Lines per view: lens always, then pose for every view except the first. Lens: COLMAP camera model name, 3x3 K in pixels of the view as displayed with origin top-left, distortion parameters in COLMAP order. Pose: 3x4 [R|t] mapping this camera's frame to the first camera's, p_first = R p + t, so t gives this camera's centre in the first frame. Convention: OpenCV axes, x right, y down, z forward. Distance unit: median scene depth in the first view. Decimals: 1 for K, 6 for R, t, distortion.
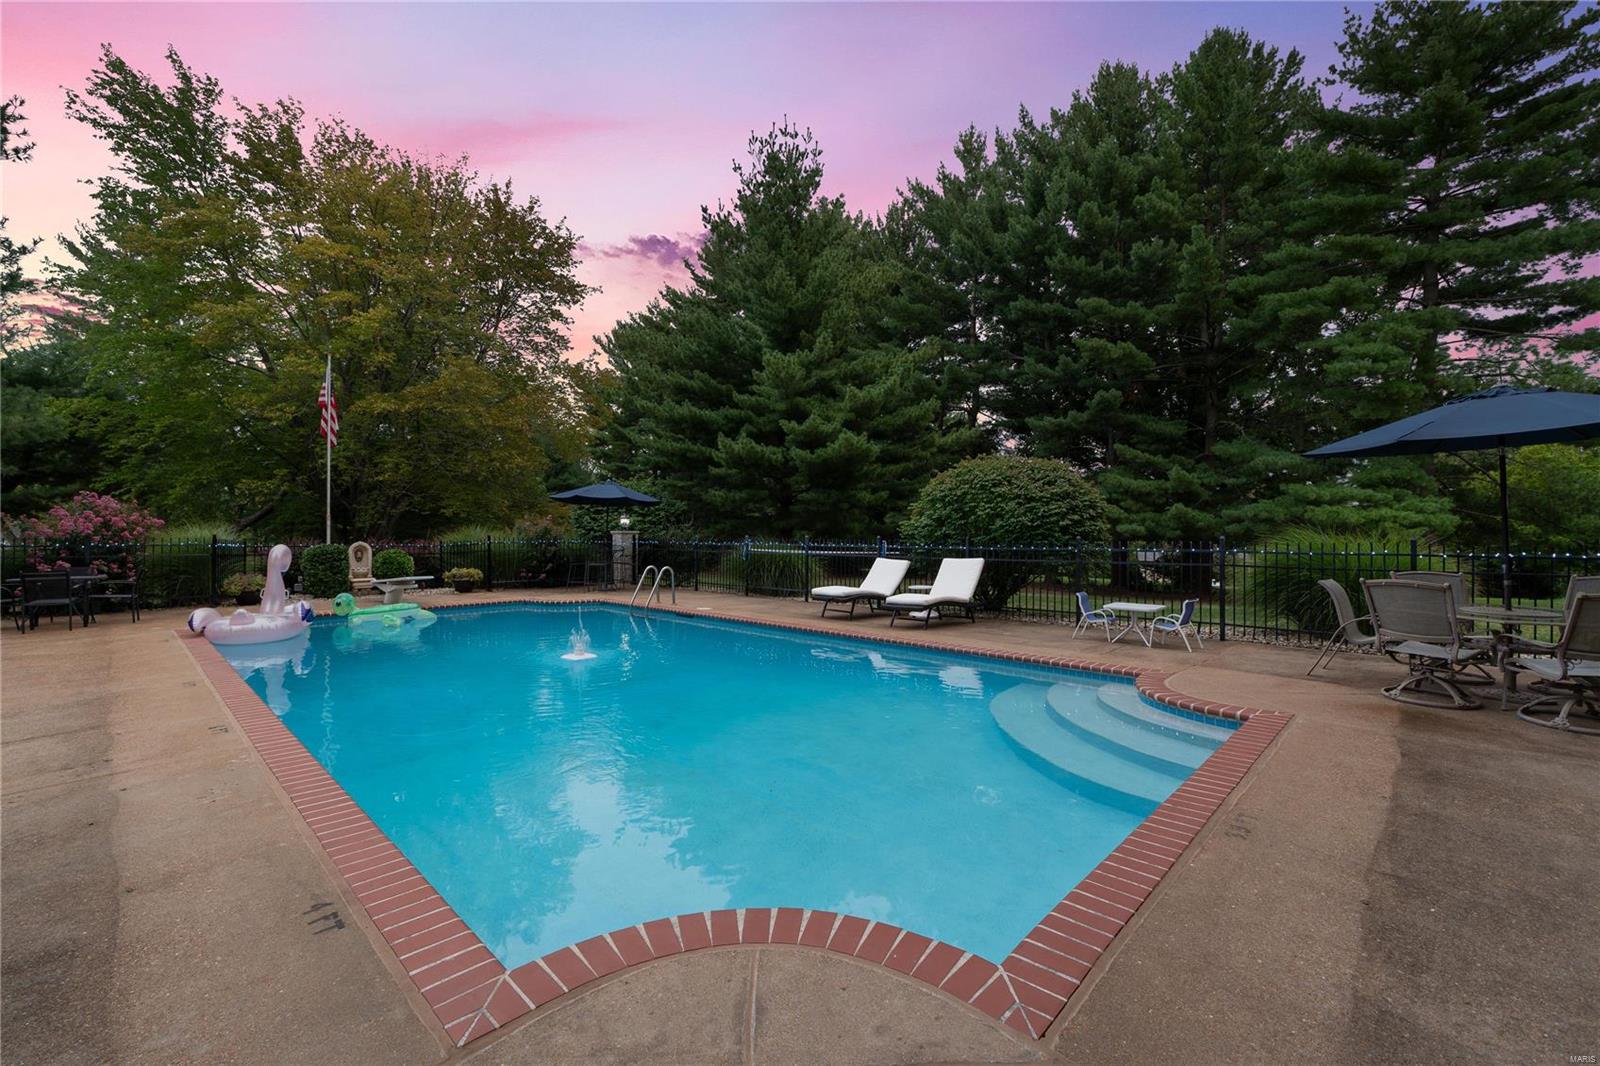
lens RADIAL K [[664.9, 0, 797.7], [0, 664.9, 529.8], [0, 0, 1]] dist [0.000158, -0.000038]
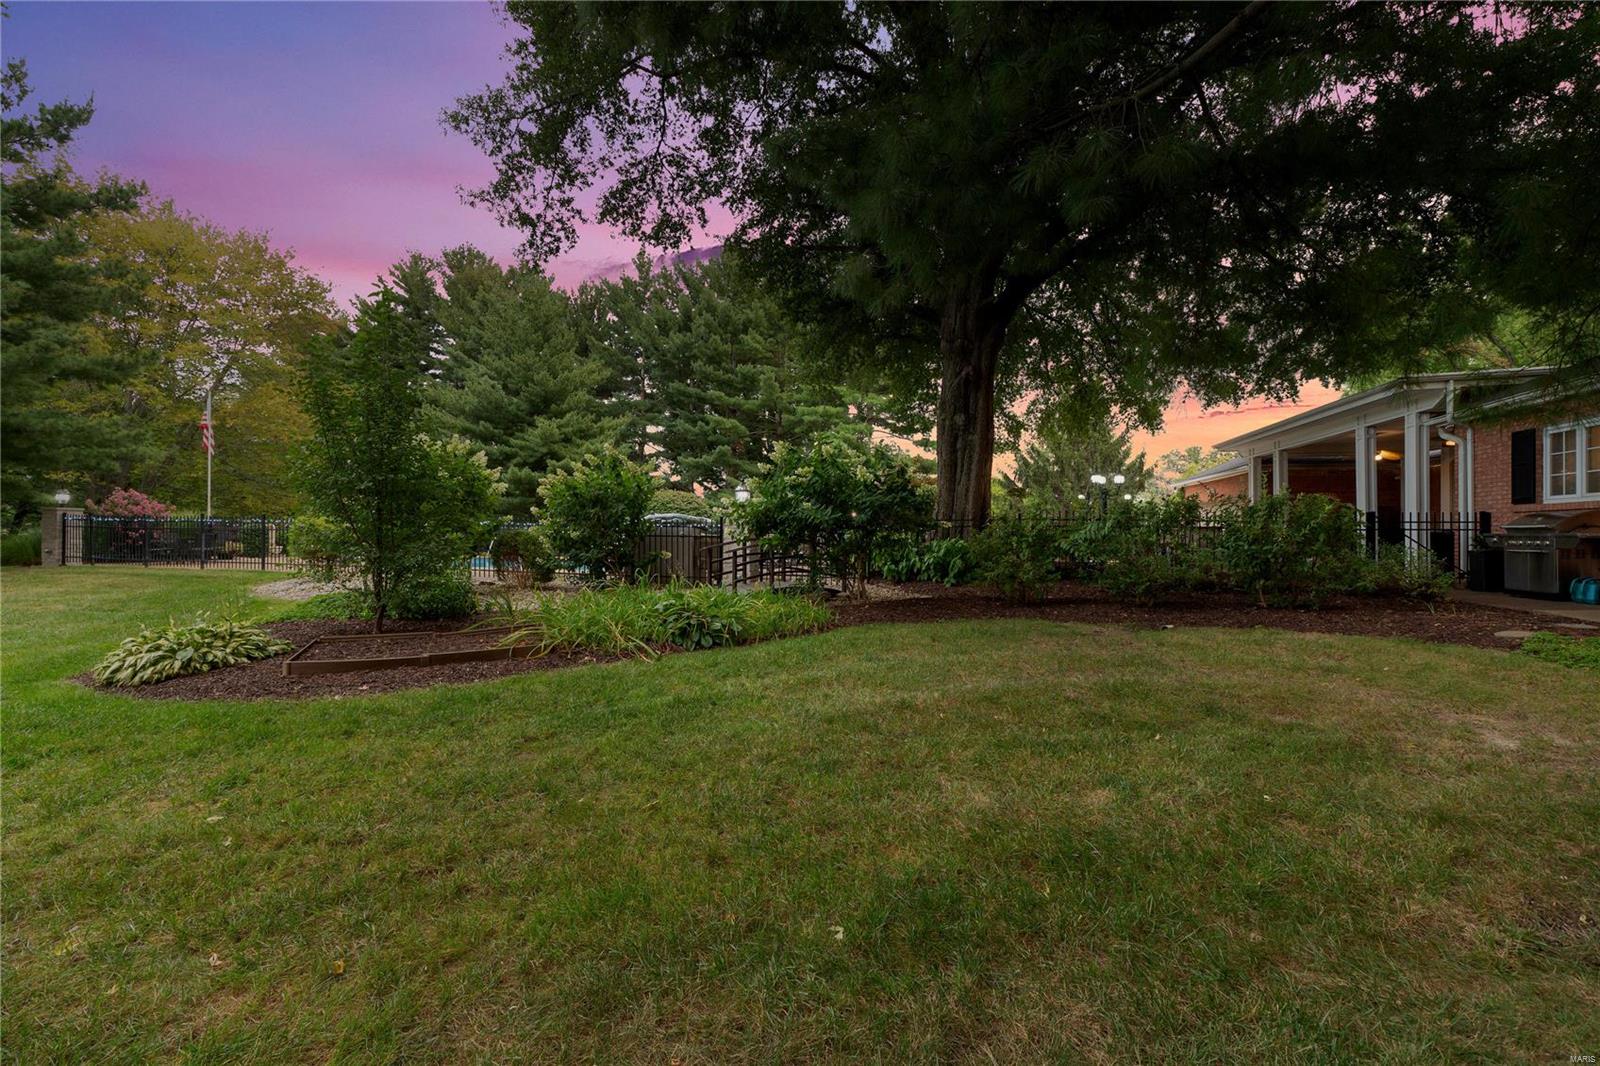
lens RADIAL K [[664.9, 0, 798.4], [0, 664.9, 529.5], [0, 0, 1]] dist [0.000158, -0.000038]
pose [[0.867048, 0.014822, 0.498005, -0.215984], [-0.014785, 0.999883, -0.004018, 0.011867], [-0.498006, -0.003879, 0.867165, -0.578031]]
